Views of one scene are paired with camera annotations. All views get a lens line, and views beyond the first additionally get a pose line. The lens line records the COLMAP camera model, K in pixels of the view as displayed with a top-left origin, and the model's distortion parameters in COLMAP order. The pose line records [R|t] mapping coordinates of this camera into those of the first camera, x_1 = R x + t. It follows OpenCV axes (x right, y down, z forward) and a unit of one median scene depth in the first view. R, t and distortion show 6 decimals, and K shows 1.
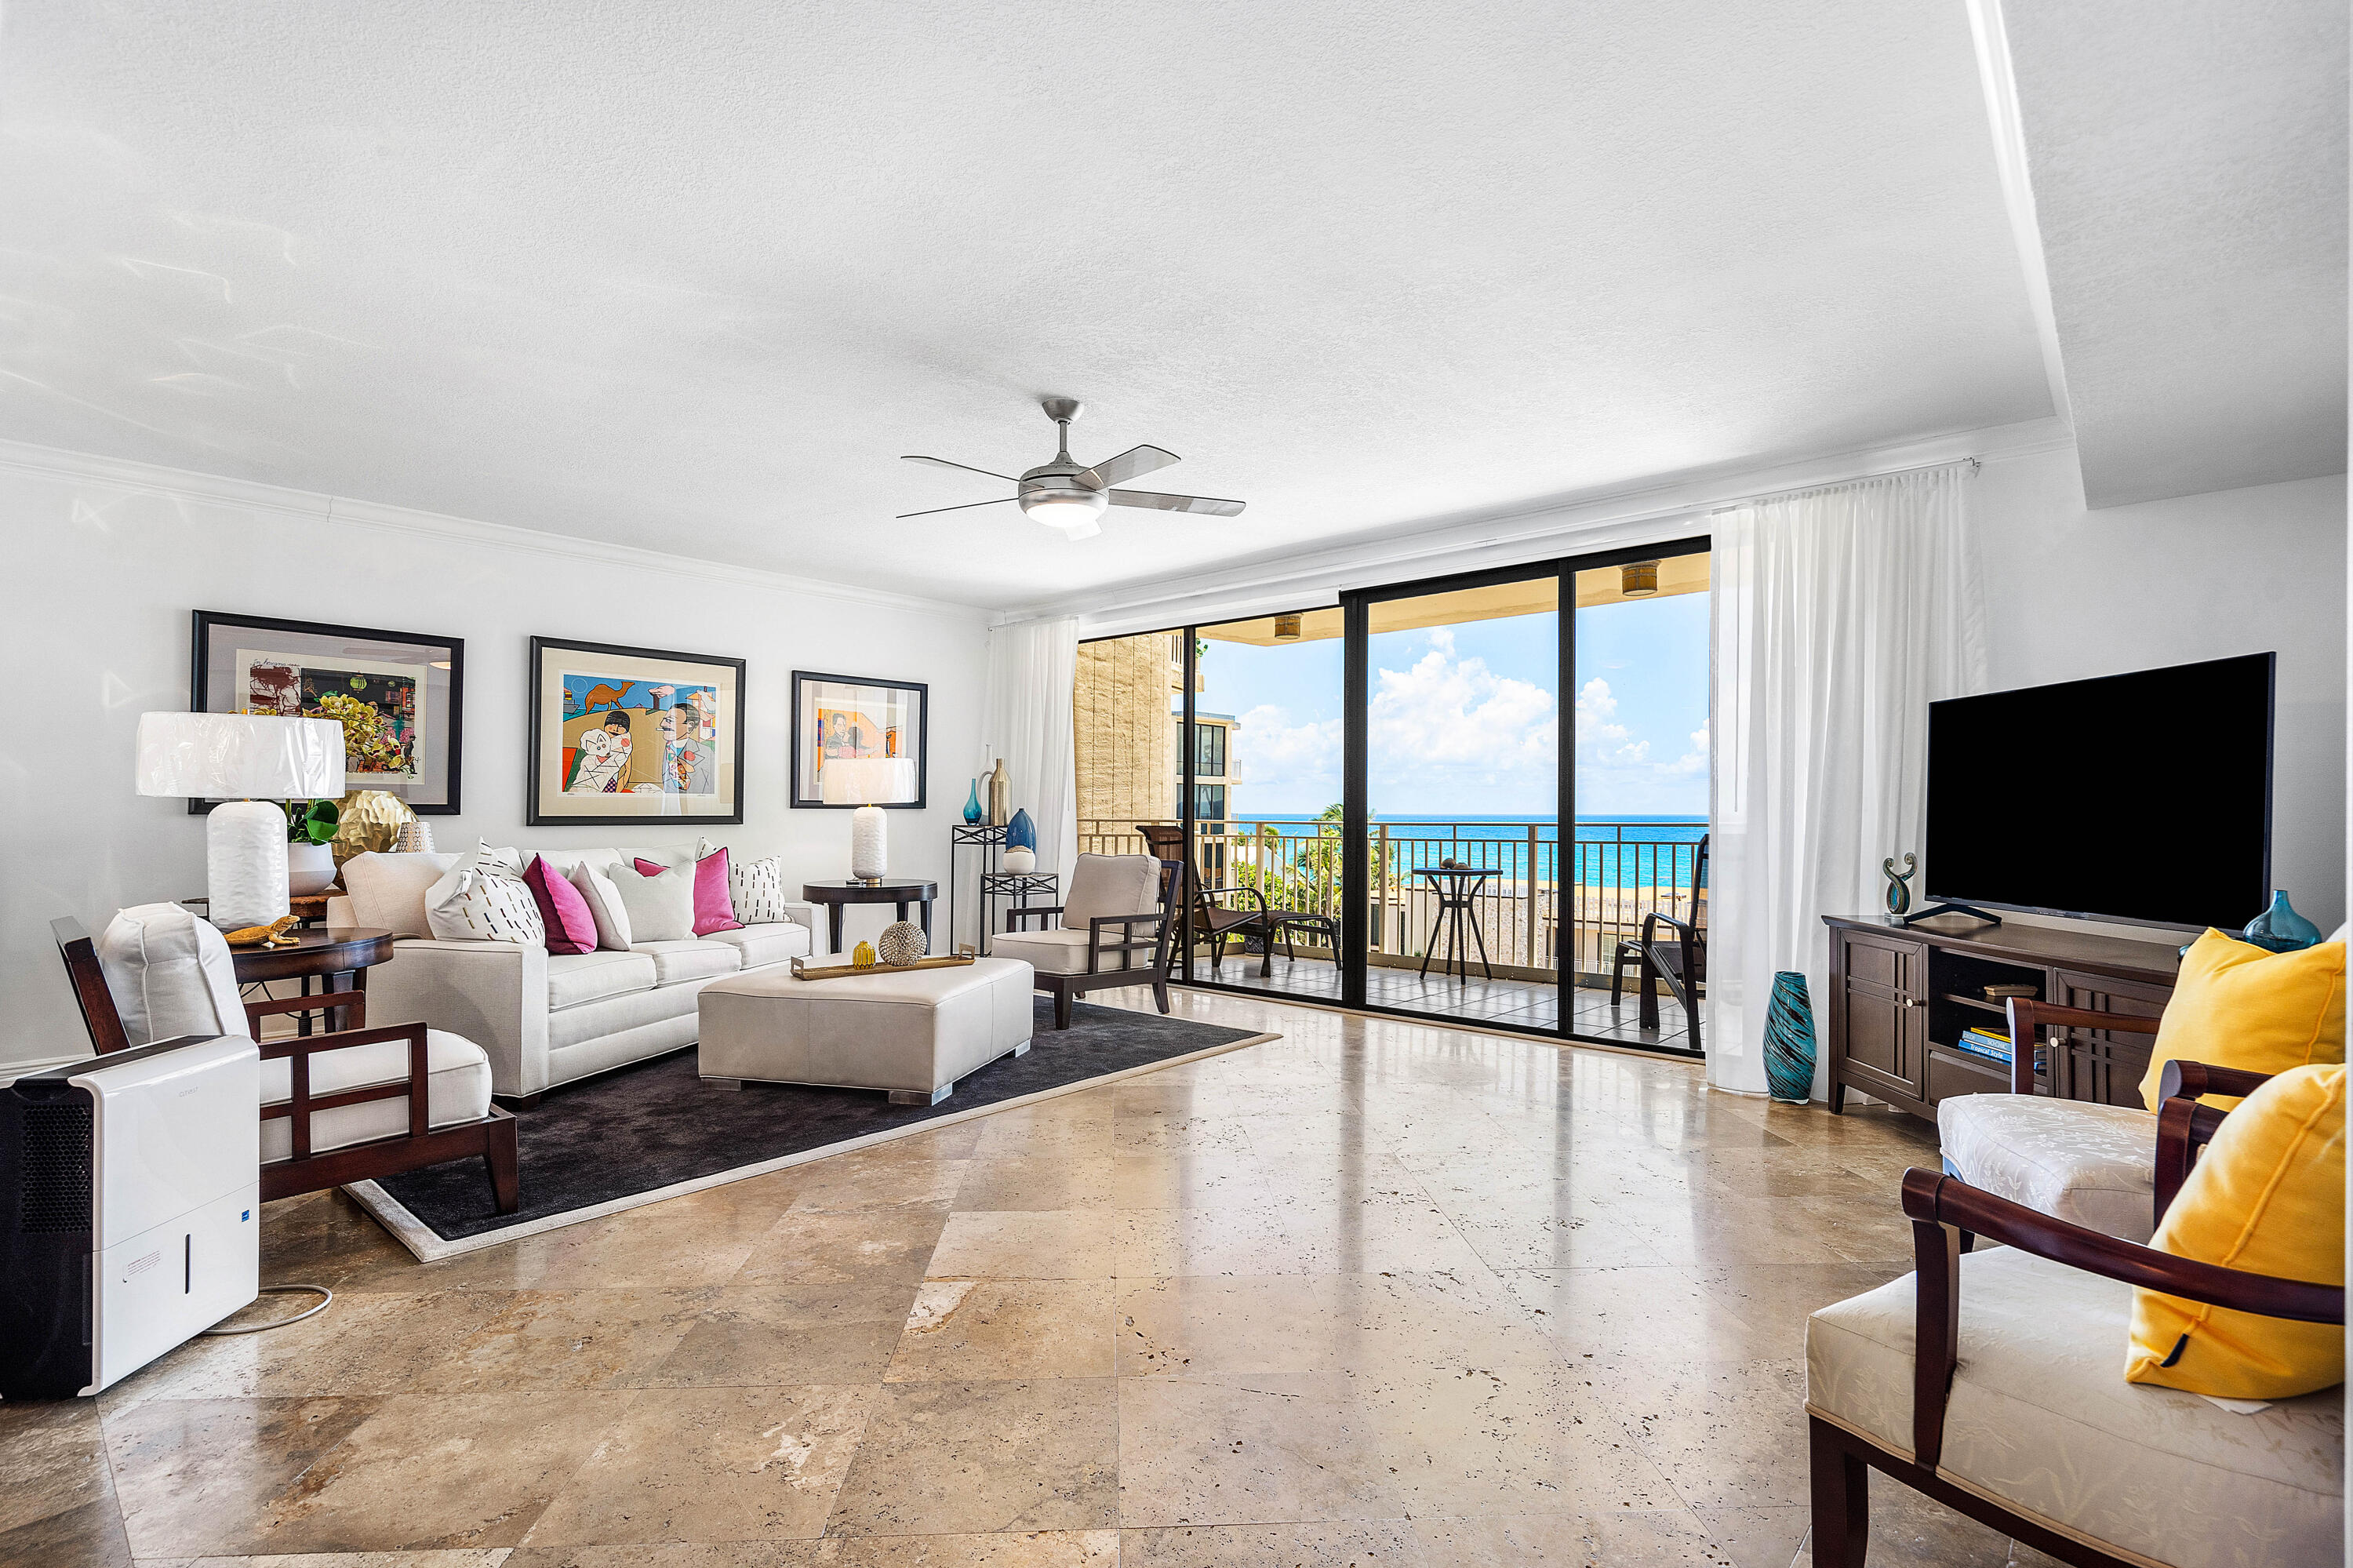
lens RADIAL K [[1096.0, 0, 1176.5], [0, 1096.0, 784.0], [0, 0, 1]] dist [0.000314, 0.000045]
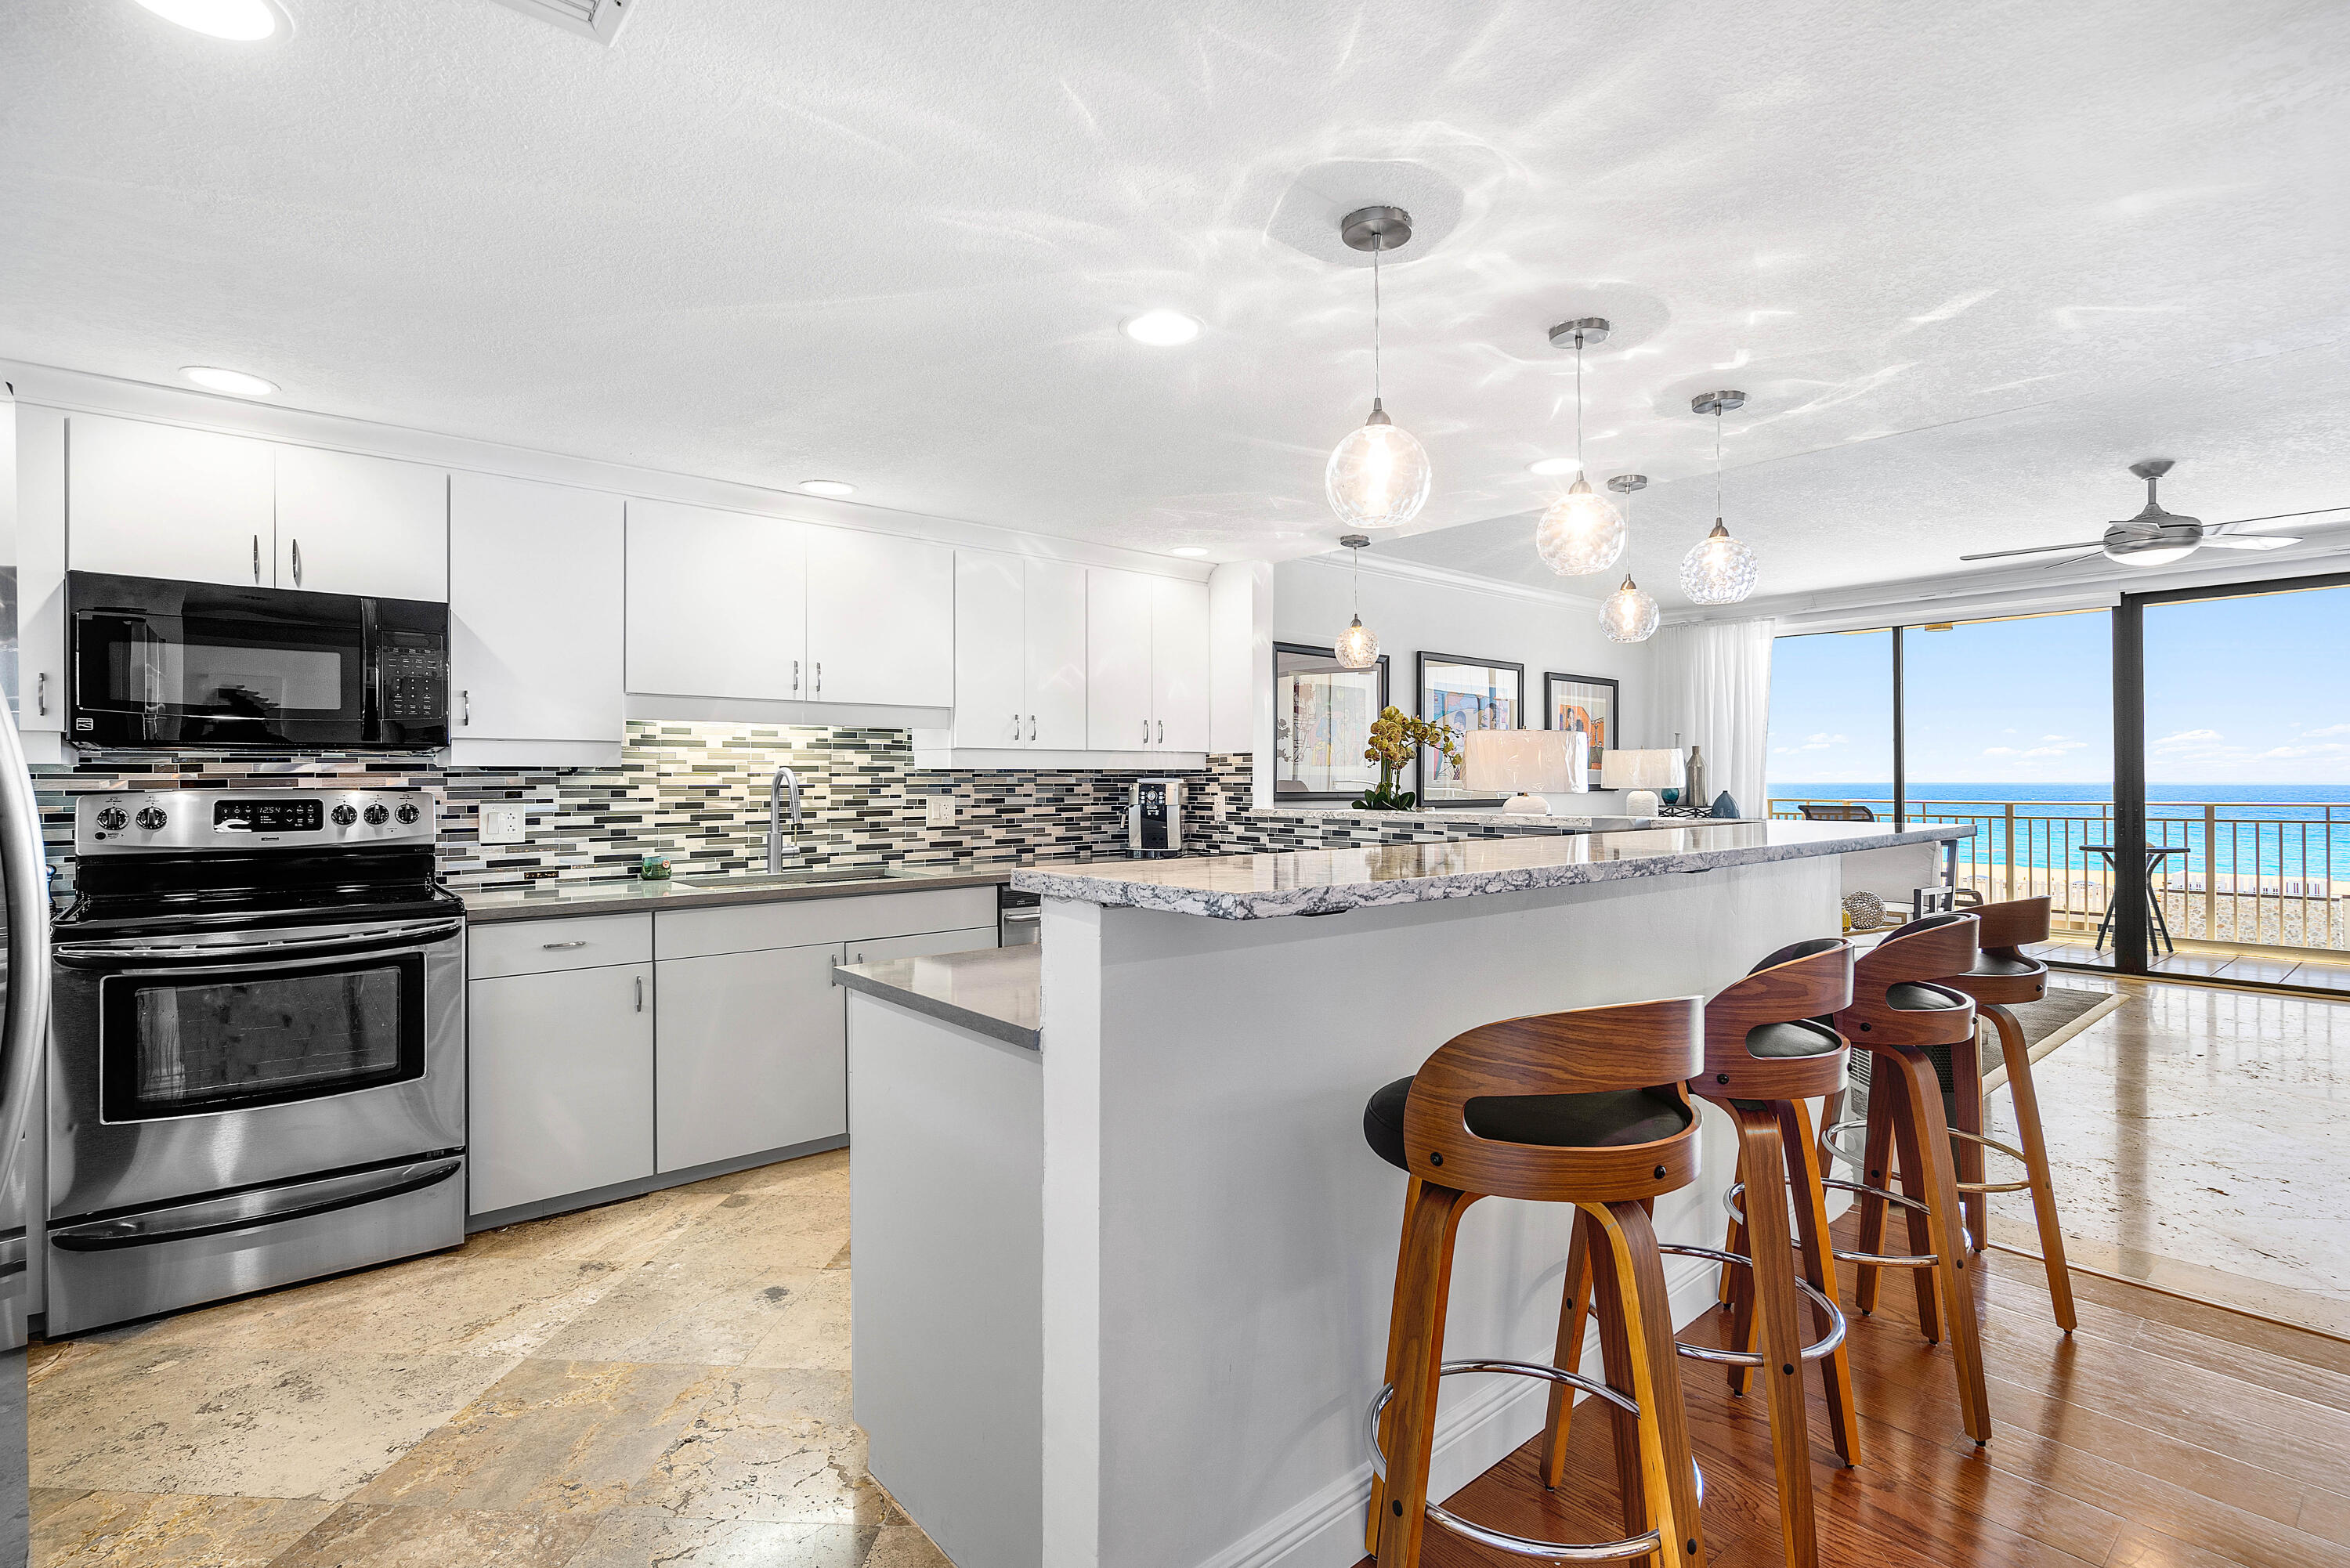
lens RADIAL K [[1094.5, 0, 1175.0], [0, 1094.5, 784.0], [0, 0, 1]] dist [0.000314, 0.000045]
pose [[0.987832, 0.002827, -0.155499, -0.612410], [0.001034, 0.999693, 0.024739, -0.015226], [0.155521, -0.024599, 0.987526, -0.231661]]
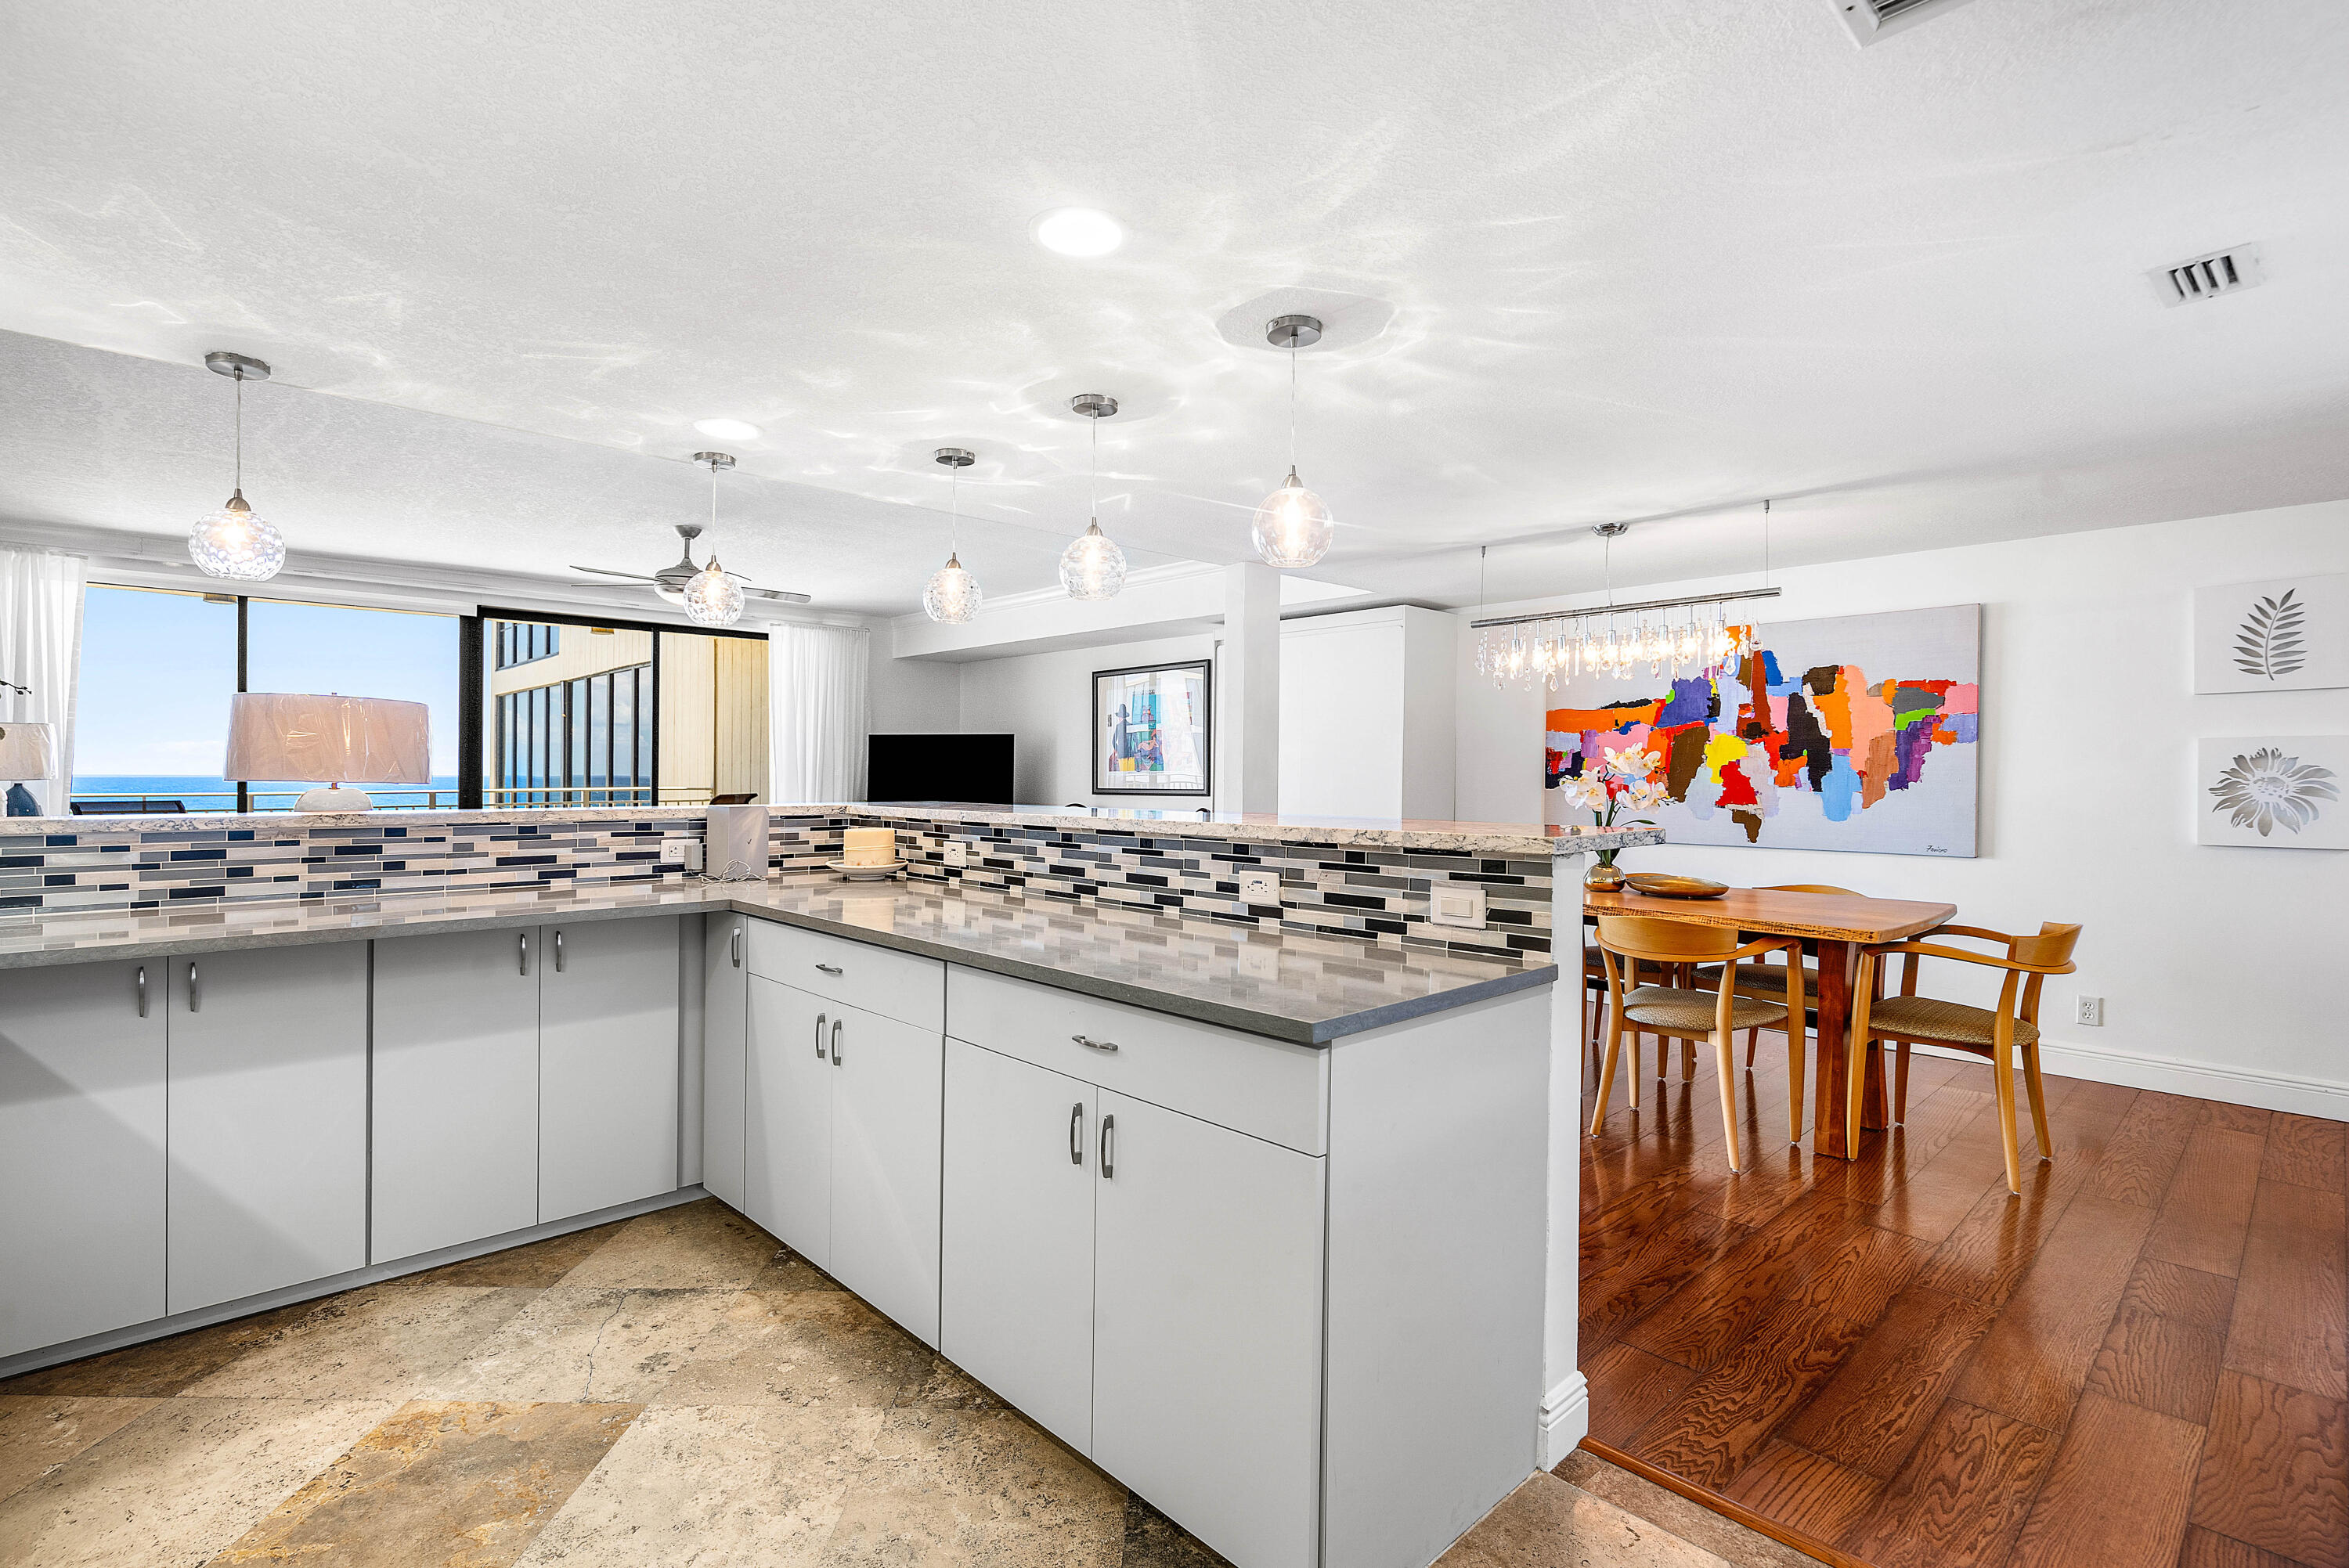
lens RADIAL K [[1093.9, 0, 1174.5], [0, 1093.9, 784.0], [0, 0, 1]] dist [0.000314, 0.000045]
pose [[0.102725, -0.004279, 0.994701, -0.999312], [-0.024182, 0.999684, 0.006797, -0.003210], [-0.994416, -0.024752, 0.102589, 0.082511]]
